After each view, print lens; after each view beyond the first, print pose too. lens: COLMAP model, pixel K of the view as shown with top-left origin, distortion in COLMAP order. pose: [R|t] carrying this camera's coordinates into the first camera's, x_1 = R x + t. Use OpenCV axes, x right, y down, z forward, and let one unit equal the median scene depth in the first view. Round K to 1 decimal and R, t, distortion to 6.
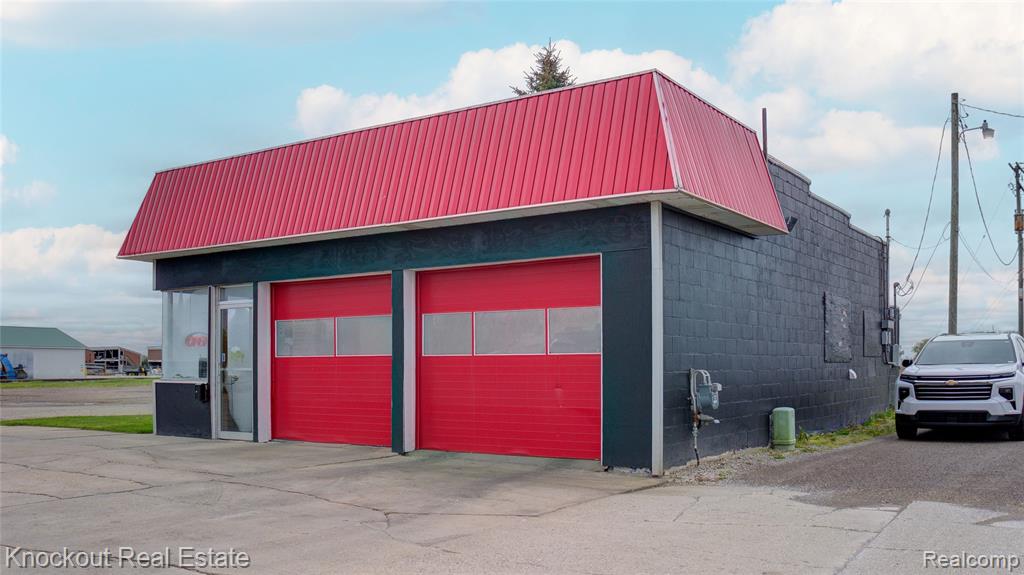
lens RADIAL K [[927.9, 0, 512.0], [0, 927.9, 287.5], [0, 0, 1]] dist [-0.176818, 0.007737]
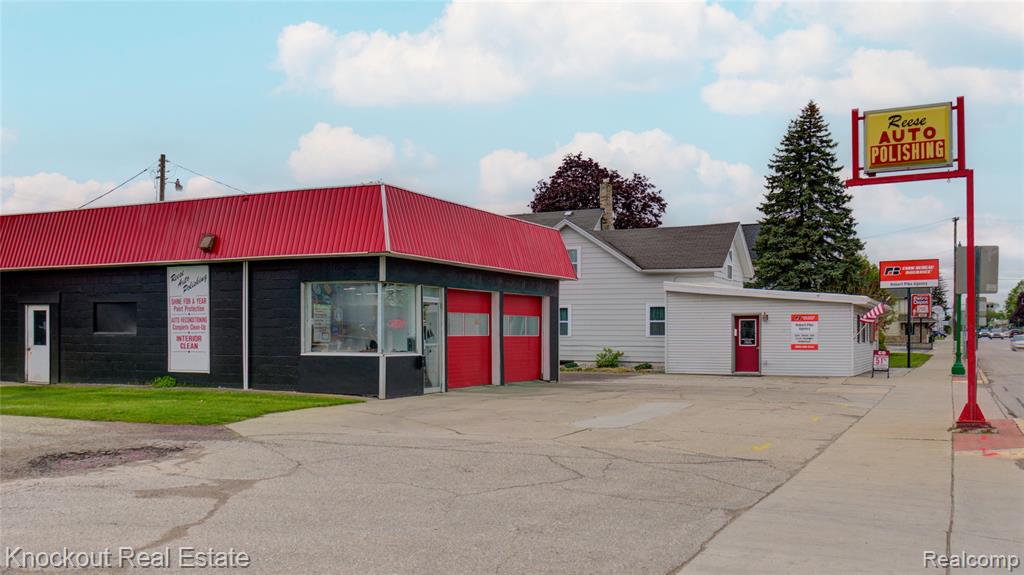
lens RADIAL K [[927.9, 0, 512.0], [0, 927.9, 287.5], [0, 0, 1]] dist [-0.176818, 0.007737]
pose [[-0.155648, 0.056055, 0.986221, -1.881549], [-0.079828, 0.994409, -0.069119, 0.095743], [-0.984582, -0.089486, -0.150303, 1.166459]]
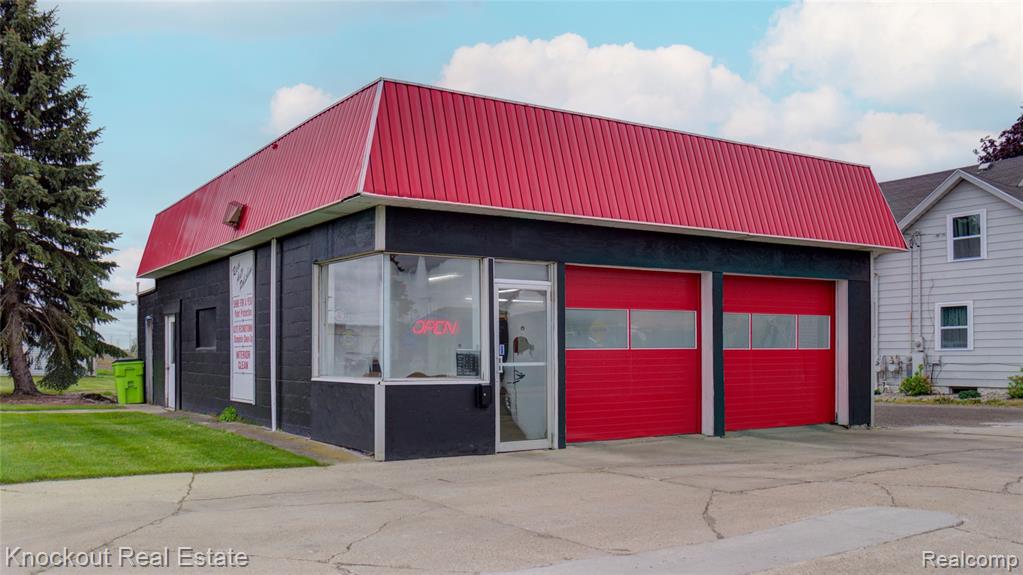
lens RADIAL K [[927.0, 0, 511.5], [0, 927.0, 287.5], [0, 0, 1]] dist [-0.176818, 0.007737]
pose [[0.408700, 0.072469, 0.909787, -1.127731], [-0.075499, 0.996110, -0.045428, 0.062903], [-0.909541, -0.050122, 0.412581, 0.707803]]
